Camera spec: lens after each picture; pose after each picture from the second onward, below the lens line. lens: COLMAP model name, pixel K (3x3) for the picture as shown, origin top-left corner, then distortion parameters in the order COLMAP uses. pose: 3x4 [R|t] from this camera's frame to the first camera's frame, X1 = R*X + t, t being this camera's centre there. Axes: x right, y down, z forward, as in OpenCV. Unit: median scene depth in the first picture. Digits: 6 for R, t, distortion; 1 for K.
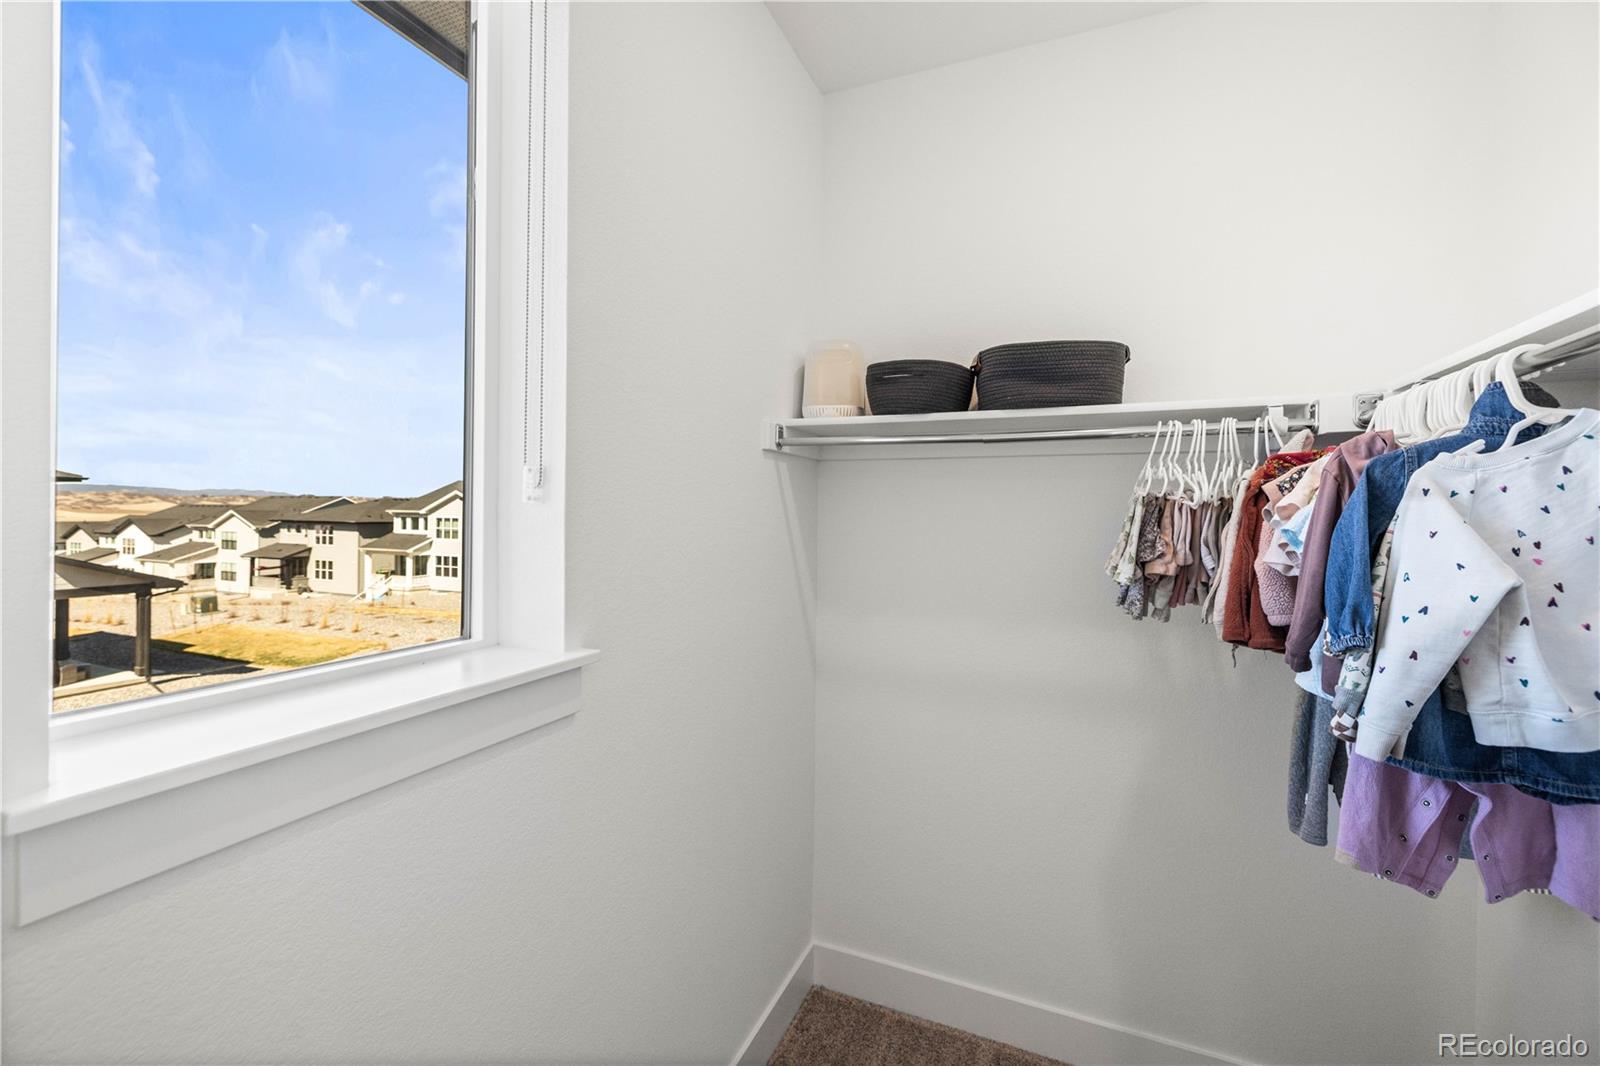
lens RADIAL K [[675.3, 0, 799.7], [0, 675.3, 525.3], [0, 0, 1]] dist [0.000955, 0.000211]
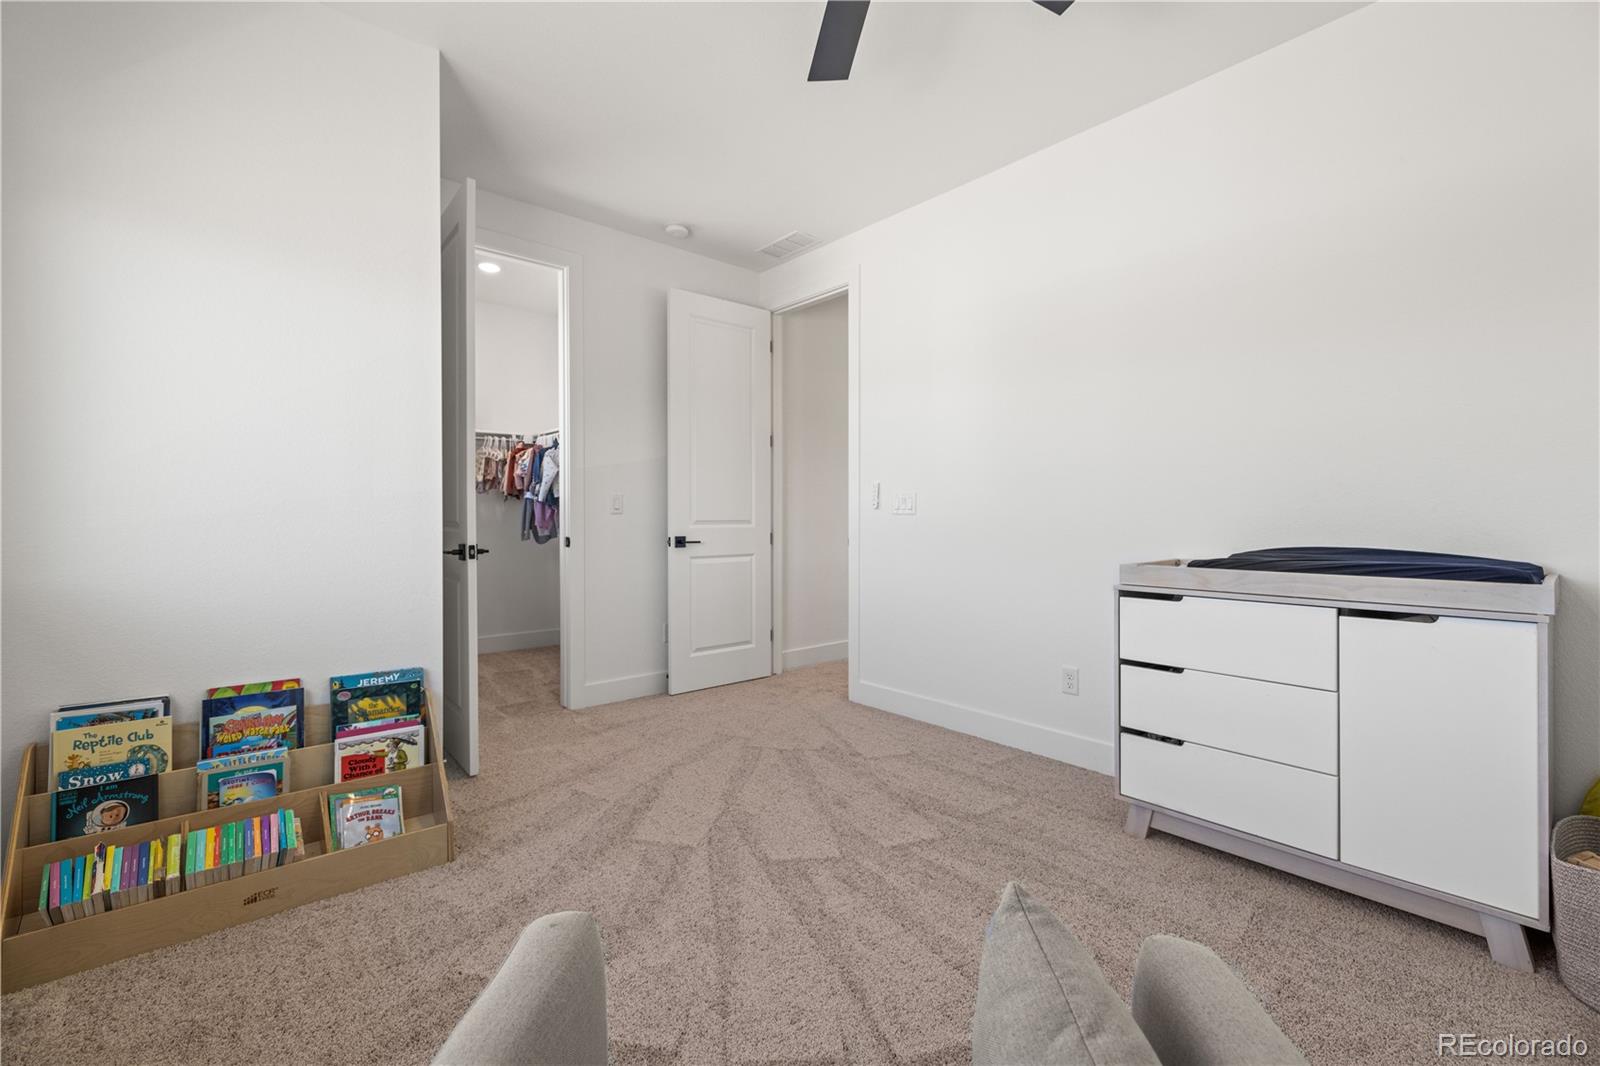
lens RADIAL K [[675.3, 0, 799.7], [0, 675.3, 525.3], [0, 0, 1]] dist [0.000955, 0.000211]
pose [[0.445554, -0.020552, 0.895019, -2.041456], [0.018736, 0.999732, 0.013630, 0.314690], [-0.895059, 0.010697, 0.445819, -2.172318]]
